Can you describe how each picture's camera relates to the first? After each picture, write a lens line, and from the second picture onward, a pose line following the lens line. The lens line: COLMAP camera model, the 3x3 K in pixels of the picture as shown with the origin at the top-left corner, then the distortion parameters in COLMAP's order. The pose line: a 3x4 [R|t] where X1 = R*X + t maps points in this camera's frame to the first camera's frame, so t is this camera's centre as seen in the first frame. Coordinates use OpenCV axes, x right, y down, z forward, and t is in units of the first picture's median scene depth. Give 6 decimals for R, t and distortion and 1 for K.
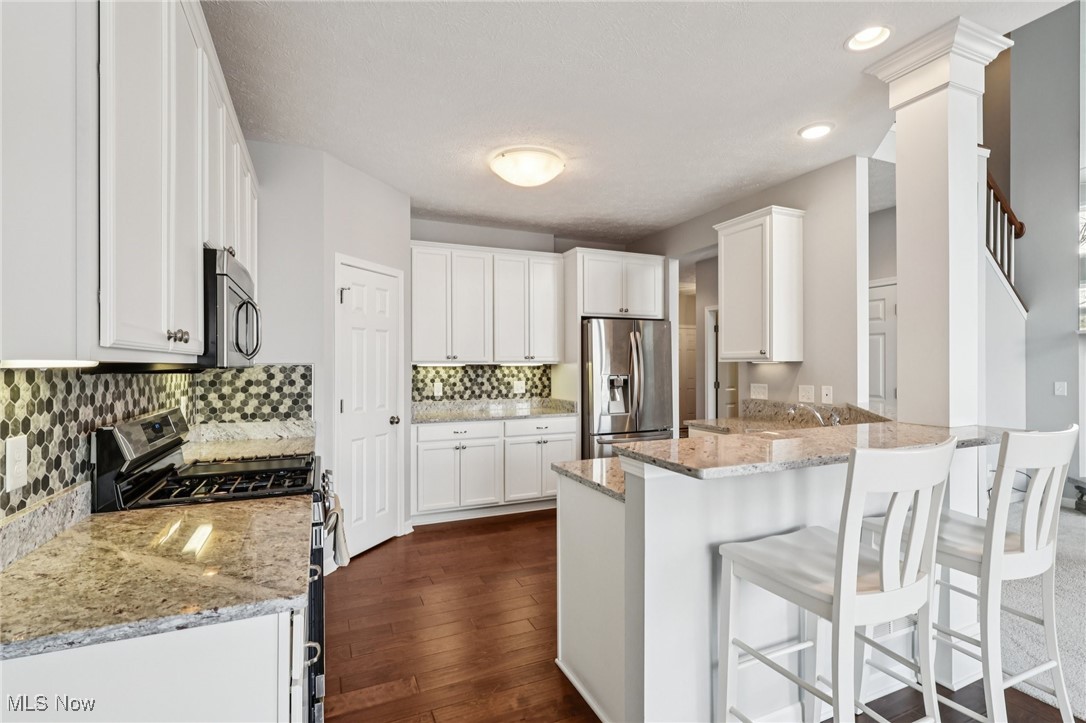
lens RADIAL K [[508.8, 0, 546.8], [0, 508.8, 372.6], [0, 0, 1]] dist [-0.000583, 0.002970]
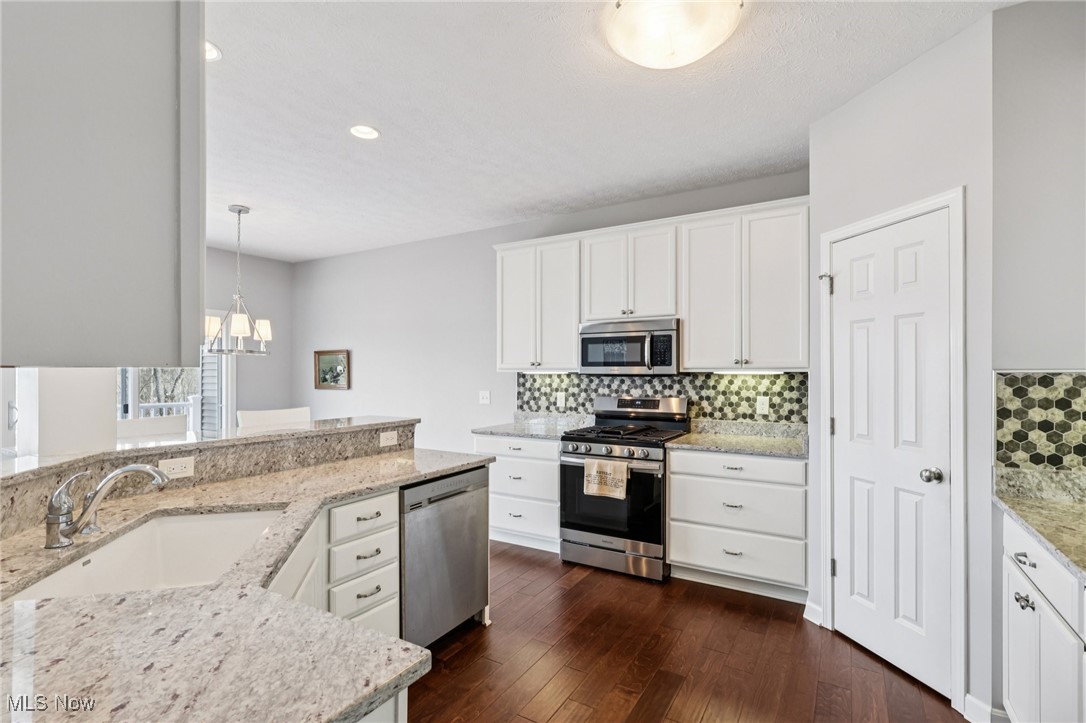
lens RADIAL K [[508.8, 0, 544.5], [0, 508.8, 372.5], [0, 0, 1]] dist [-0.000583, 0.002970]
pose [[-0.818631, 0.002820, -0.574313, 0.323053], [-0.004978, 0.999916, 0.012005, -0.017565], [0.574299, 0.012686, -0.818548, 1.105757]]
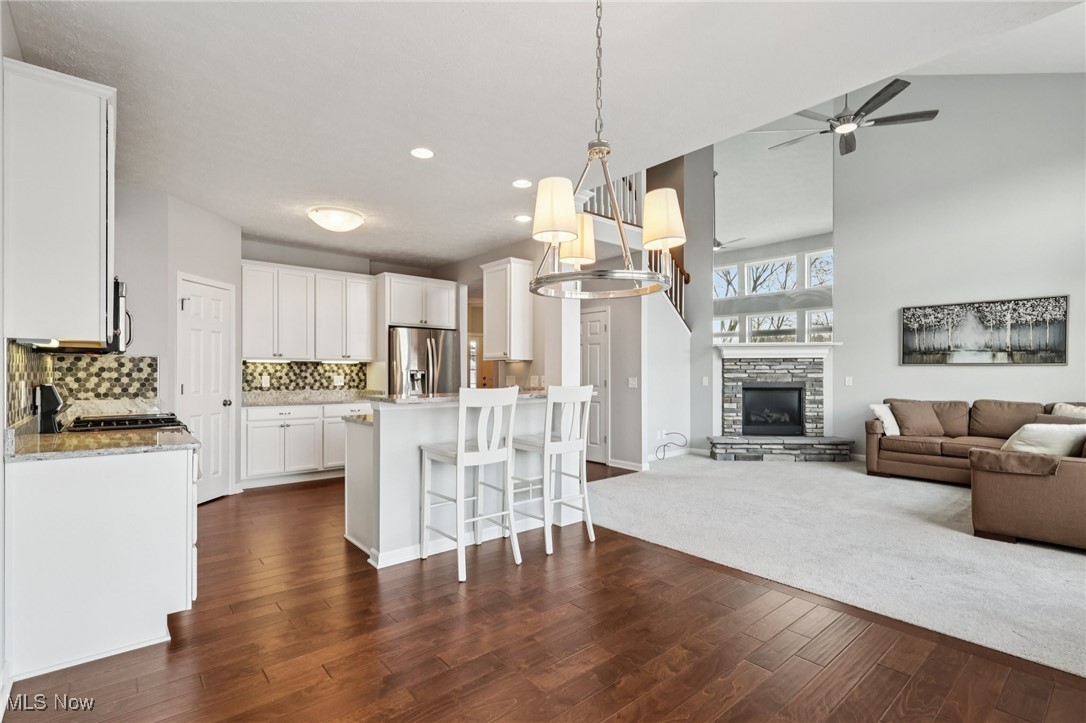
lens RADIAL K [[508.8, 0, 545.4], [0, 508.8, 379.7], [0, 0, 1]] dist [-0.000583, 0.002970]
pose [[0.958338, 0.001823, 0.285630, 0.091152], [-0.001289, 0.999997, -0.002056, 0.034443], [-0.285633, 0.001602, 0.958338, -0.408659]]
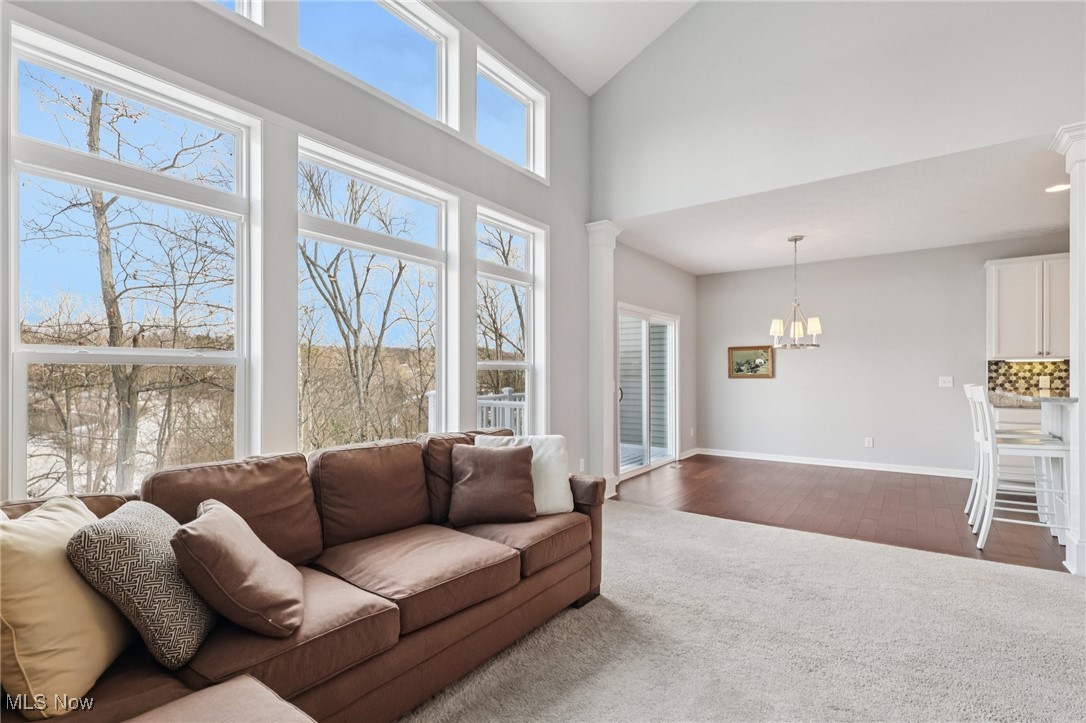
lens RADIAL K [[508.8, 0, 543.0], [0, 508.8, 373.6], [0, 0, 1]] dist [-0.000583, 0.002970]
pose [[-0.865006, 0.006102, -0.501724, 1.456884], [0.000789, 0.999941, 0.010802, 0.013291], [0.501761, 0.008948, -0.864960, 0.764755]]
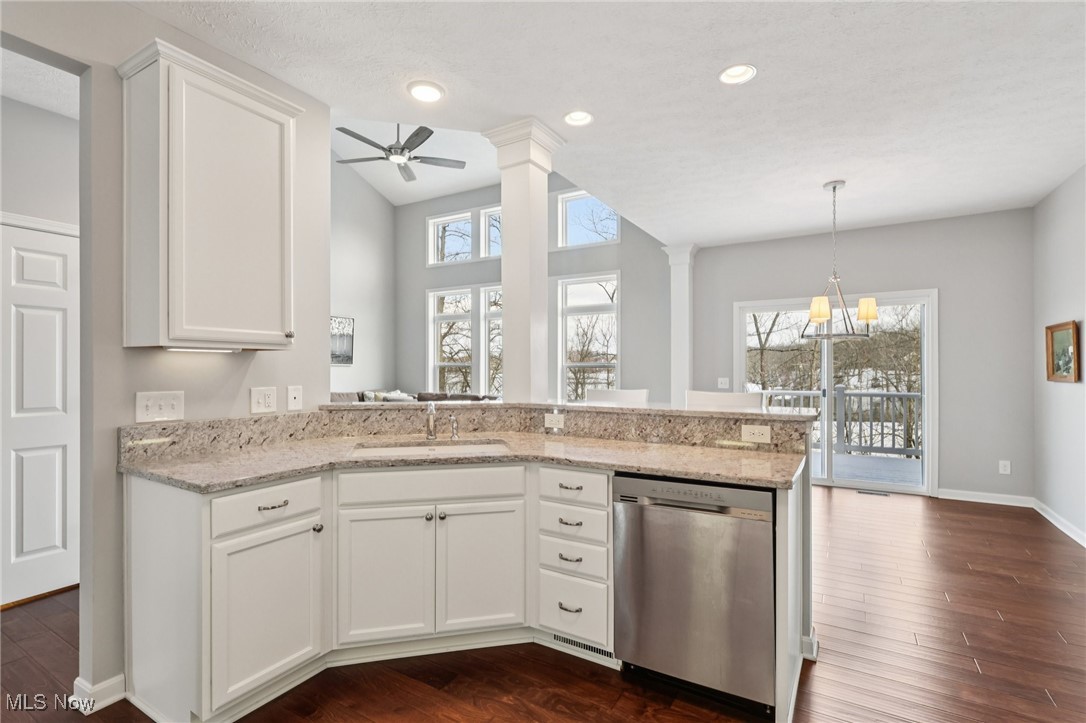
lens RADIAL K [[508.8, 0, 543.3], [0, 508.8, 364.1], [0, 0, 1]] dist [-0.000583, 0.002970]
pose [[-0.573848, 0.010881, 0.818890, -0.215625], [0.016012, 0.999870, -0.002065, 0.002303], [-0.818806, 0.011927, -0.573947, 0.934272]]
